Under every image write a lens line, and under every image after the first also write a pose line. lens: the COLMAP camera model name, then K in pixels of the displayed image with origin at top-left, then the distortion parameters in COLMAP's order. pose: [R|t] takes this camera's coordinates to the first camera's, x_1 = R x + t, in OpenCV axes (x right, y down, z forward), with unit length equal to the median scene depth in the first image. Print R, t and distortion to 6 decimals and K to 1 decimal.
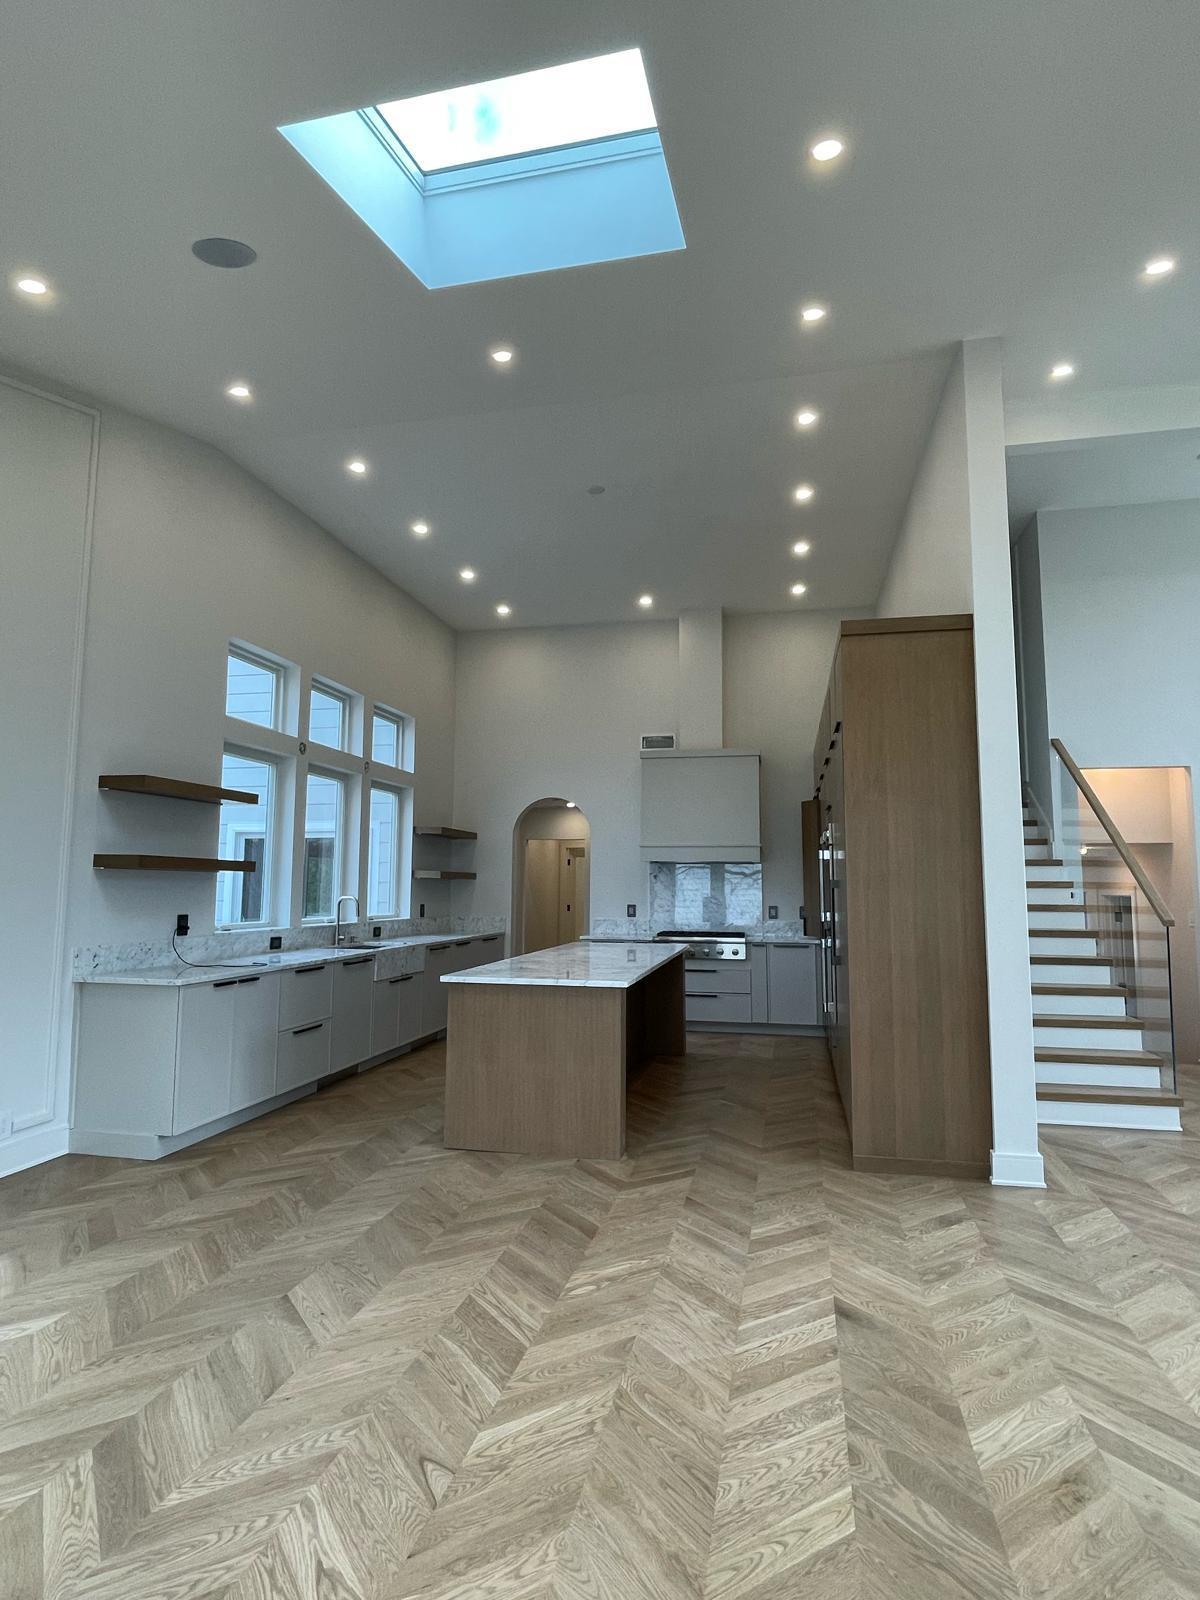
lens RADIAL K [[849.2, 0, 600.0], [0, 849.2, 800.0], [0, 0, 1]] dist [-0.002870, -0.000522]
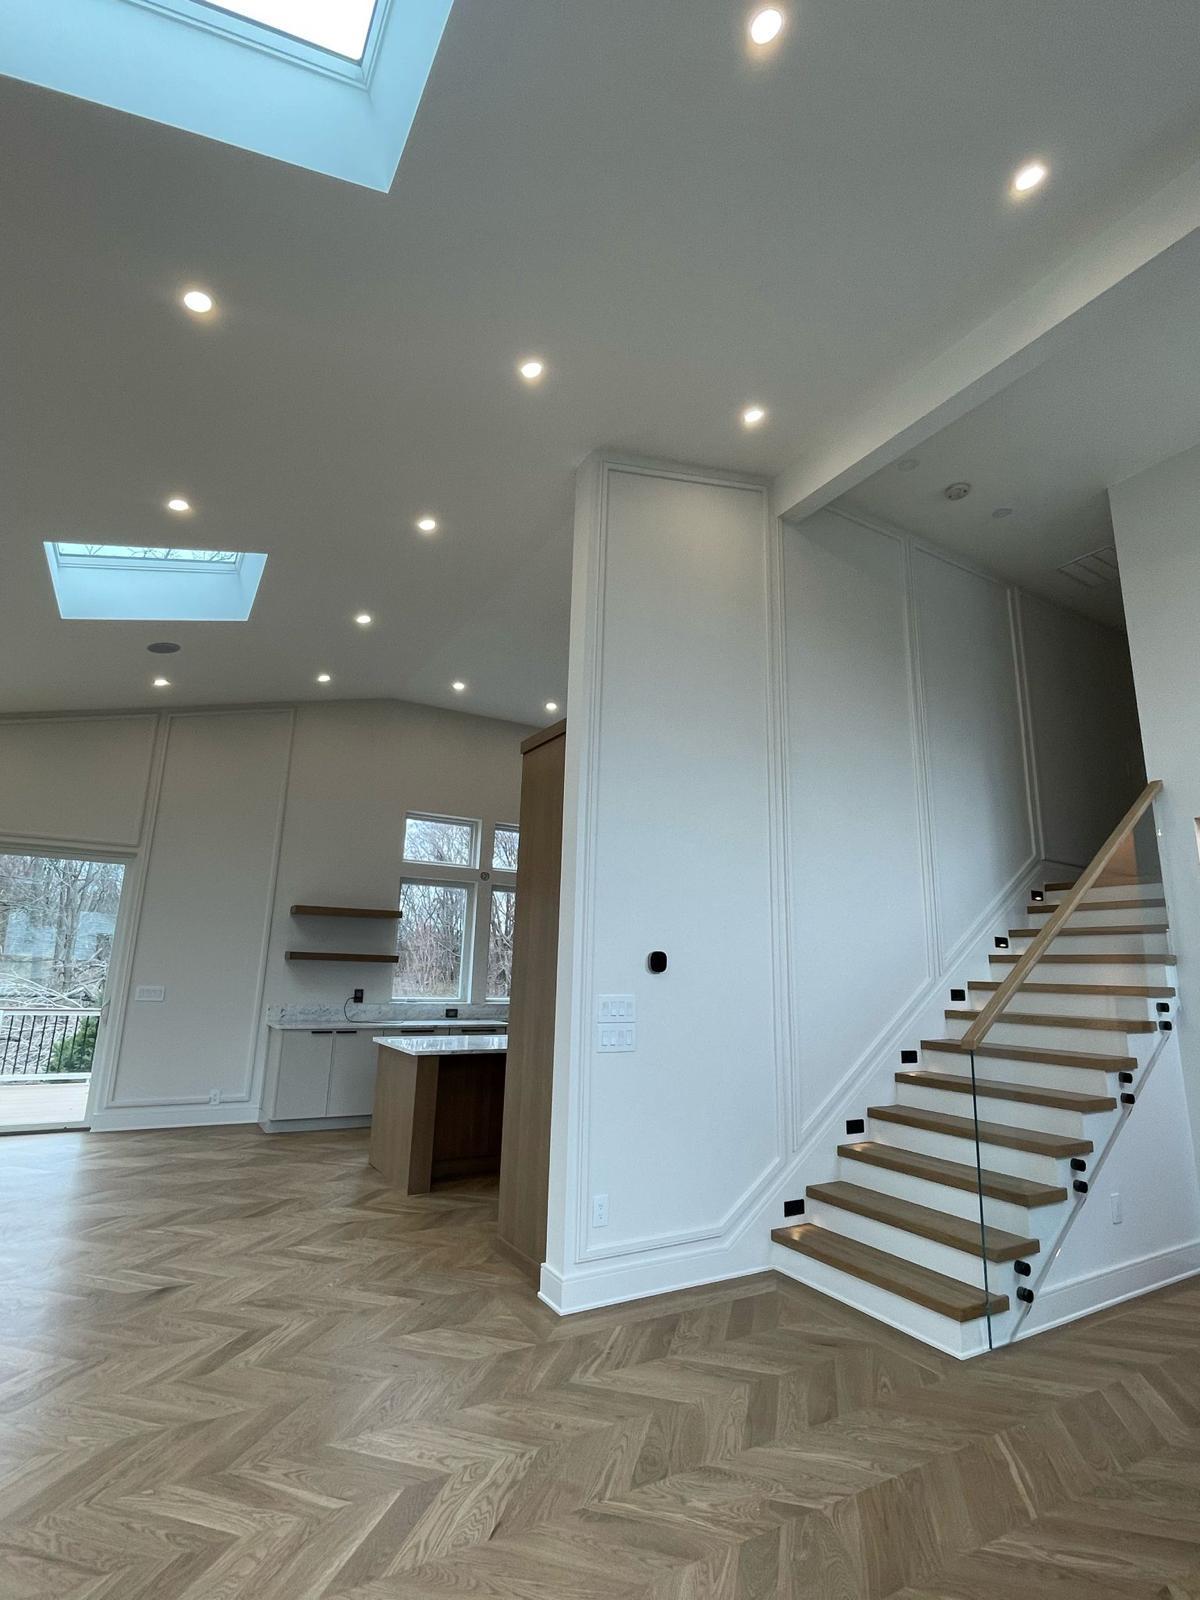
lens RADIAL K [[761.4, 0, 600.0], [0, 761.4, 800.0], [0, 0, 1]] dist [-0.001867, -0.000166]
pose [[0.678627, -0.151867, -0.718611, 1.306354], [0.053964, 0.986055, -0.157426, 0.046464], [0.732498, 0.068055, 0.677359, 0.470955]]
